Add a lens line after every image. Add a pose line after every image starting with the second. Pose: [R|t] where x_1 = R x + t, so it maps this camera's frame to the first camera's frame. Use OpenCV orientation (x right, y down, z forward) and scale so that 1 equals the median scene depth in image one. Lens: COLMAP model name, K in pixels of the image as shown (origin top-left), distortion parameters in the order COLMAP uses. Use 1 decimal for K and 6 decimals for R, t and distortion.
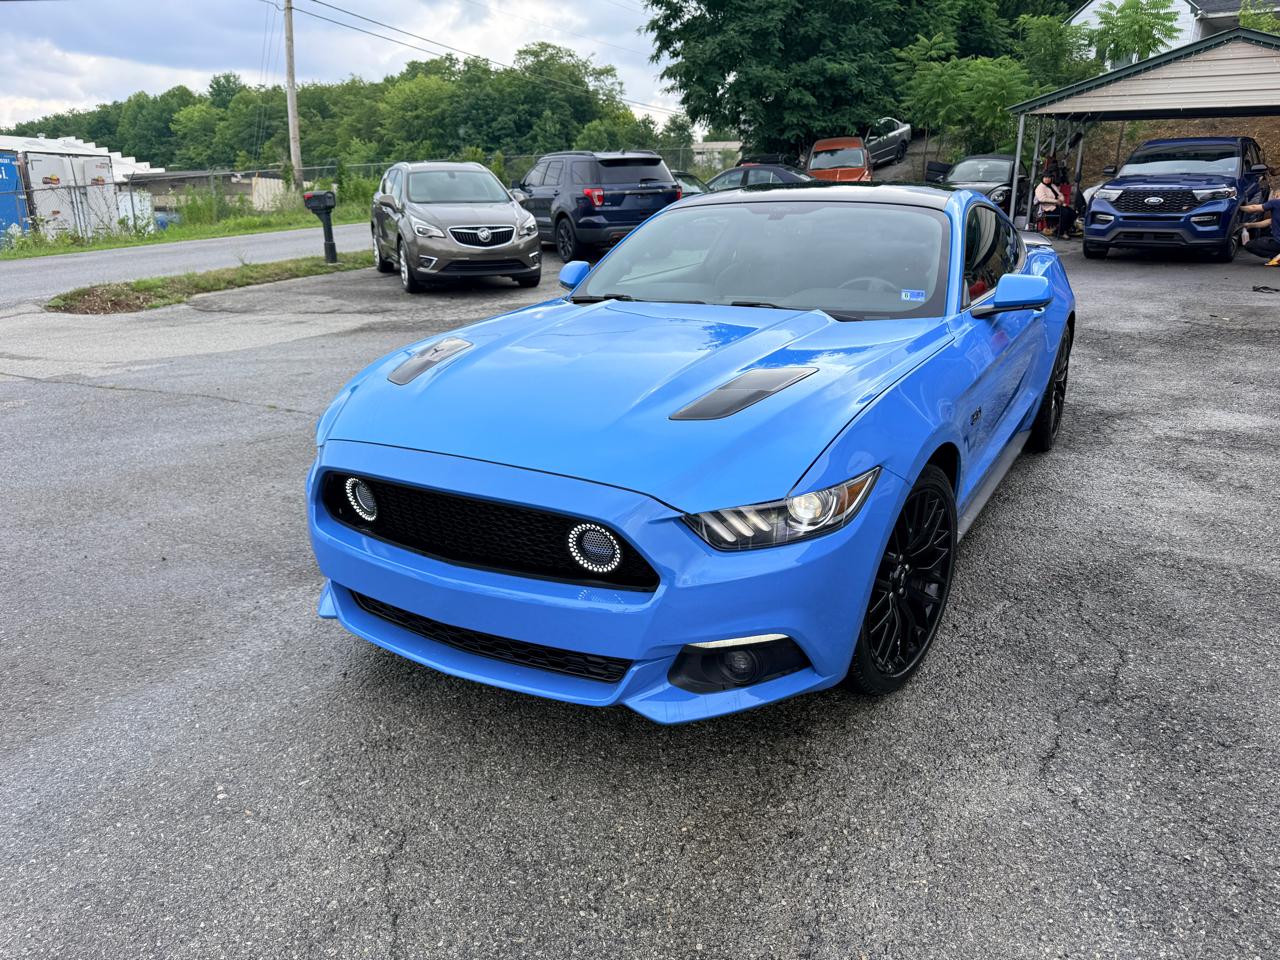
lens RADIAL K [[904.5, 0, 645.7], [0, 904.5, 484.5], [0, 0, 1]] dist [0.010827, -0.016937]
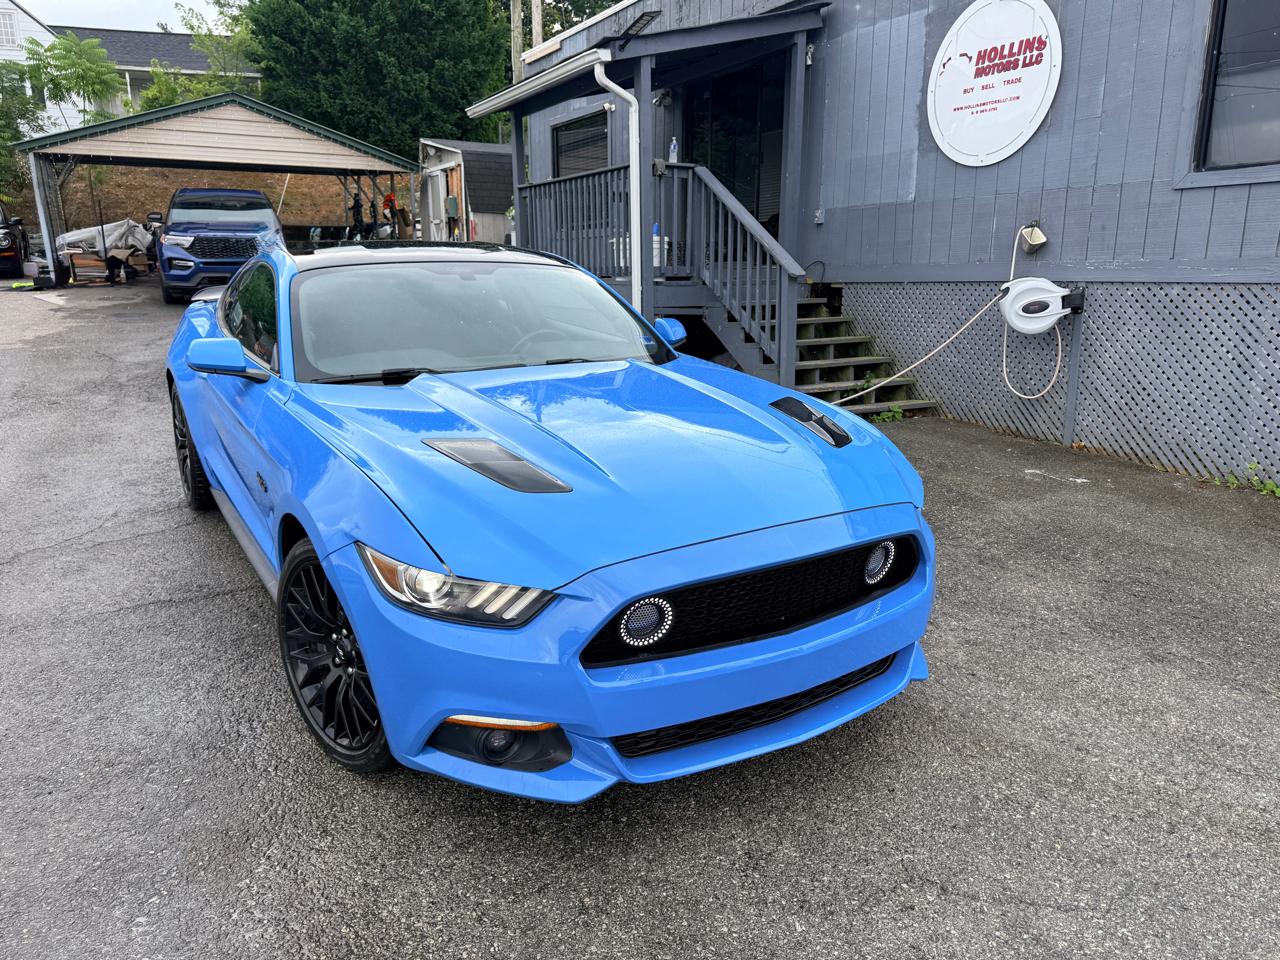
lens RADIAL K [[914.1, 0, 640.0], [0, 914.1, 480.0], [0, 0, 1]] dist [0.009798, -0.013951]
pose [[0.463398, -0.218245, 0.858854, -0.111100], [0.260166, 0.959993, 0.103572, -0.022086], [-0.847098, 0.175450, 0.501639, 0.060576]]
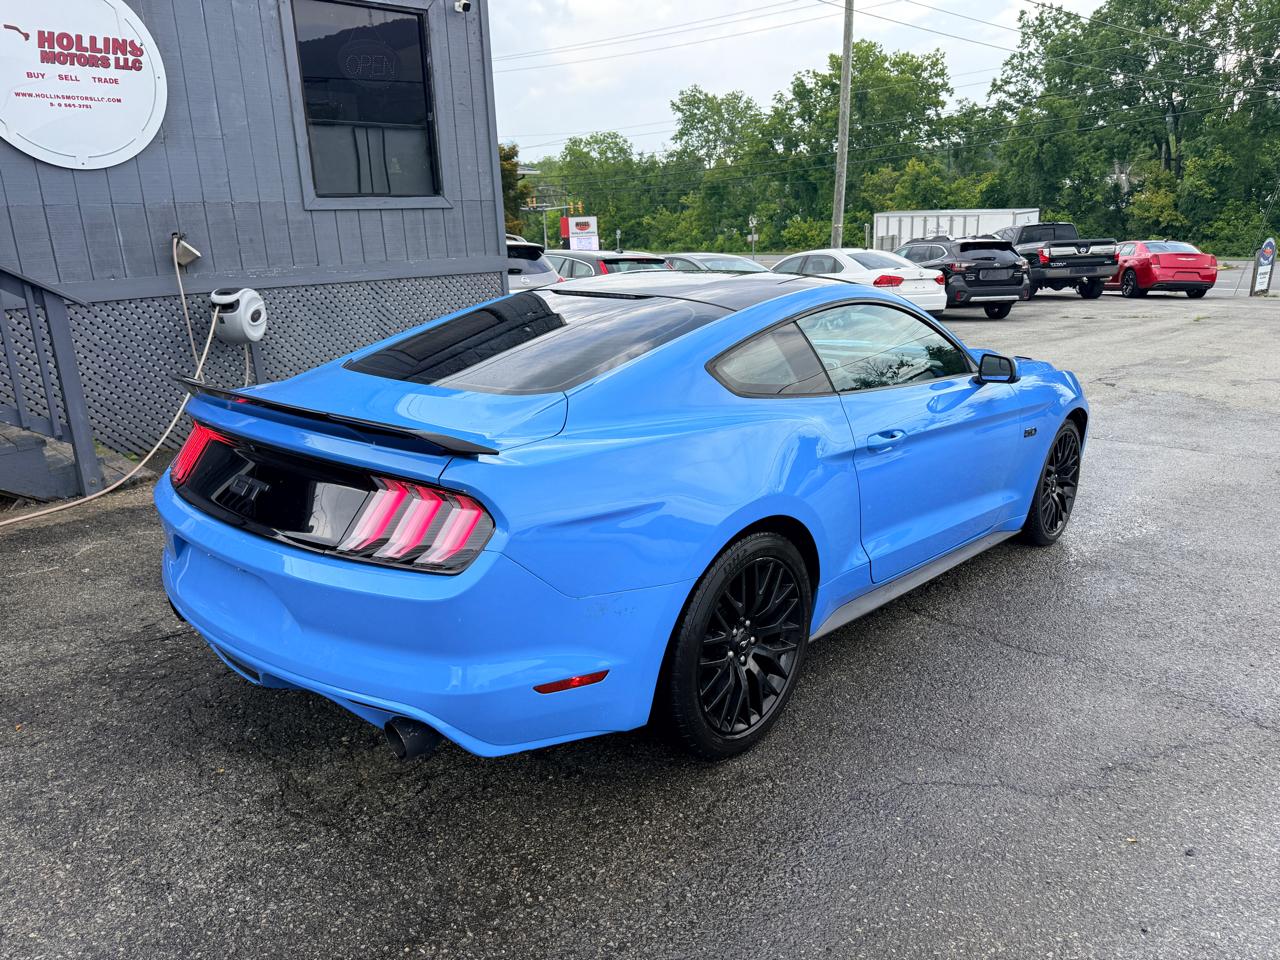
lens RADIAL K [[914.1, 0, 640.0], [0, 914.1, 480.0], [0, 0, 1]] dist [0.009798, -0.013951]
pose [[-0.974670, -0.051033, 0.217746, 0.009490], [0.072829, 0.848123, 0.524769, -0.115961], [-0.211456, 0.527335, -0.822924, 0.342245]]
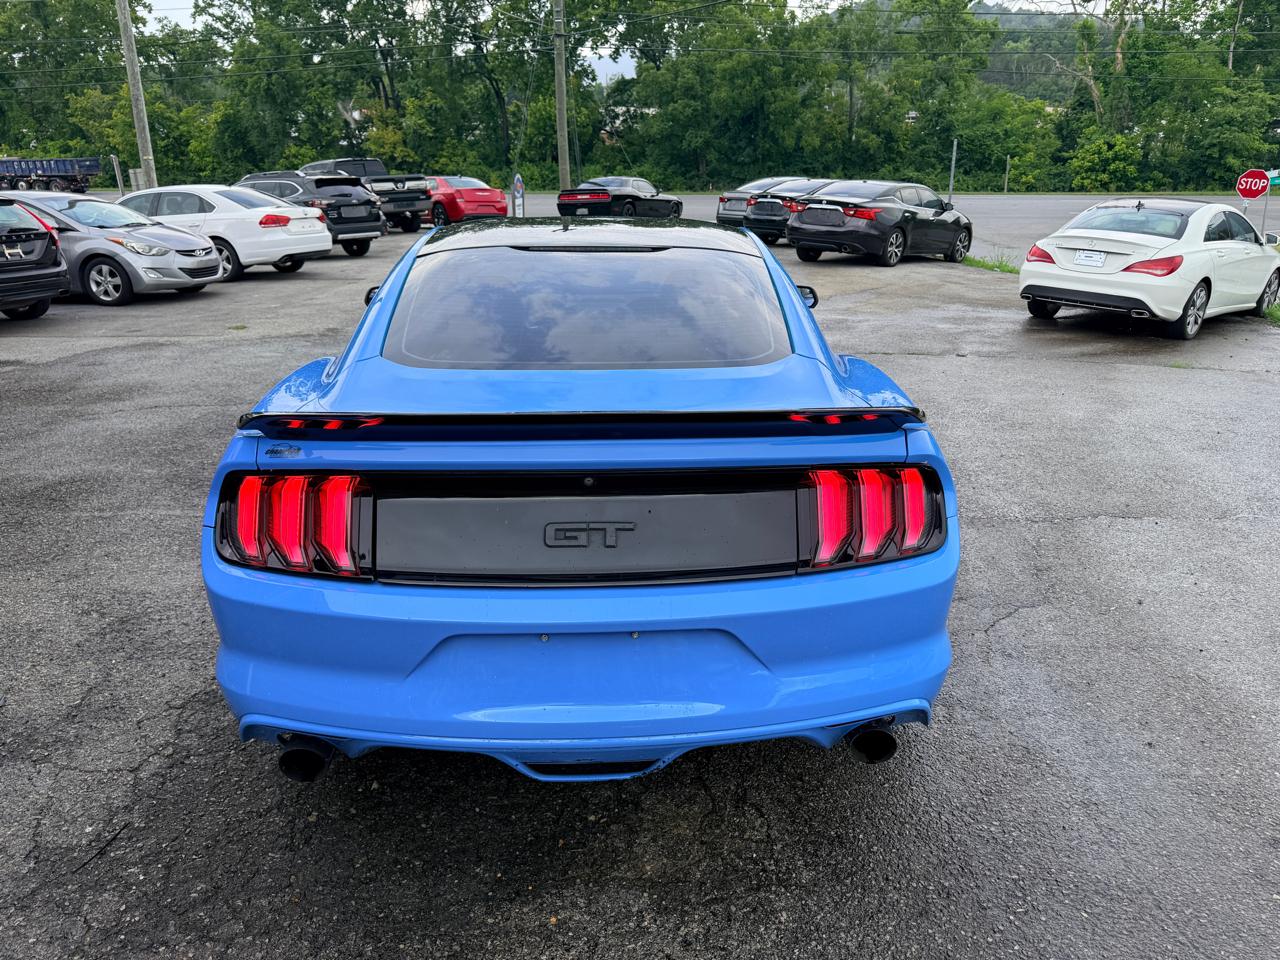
lens RADIAL K [[913.5, 0, 639.7], [0, 913.5, 476.1], [0, 0, 1]] dist [0.018237, -0.025144]
pose [[-0.851513, 0.167413, -0.496889, 0.114364], [-0.155807, 0.824063, 0.544651, -0.110707], [0.500649, 0.541197, -0.675616, 0.317179]]
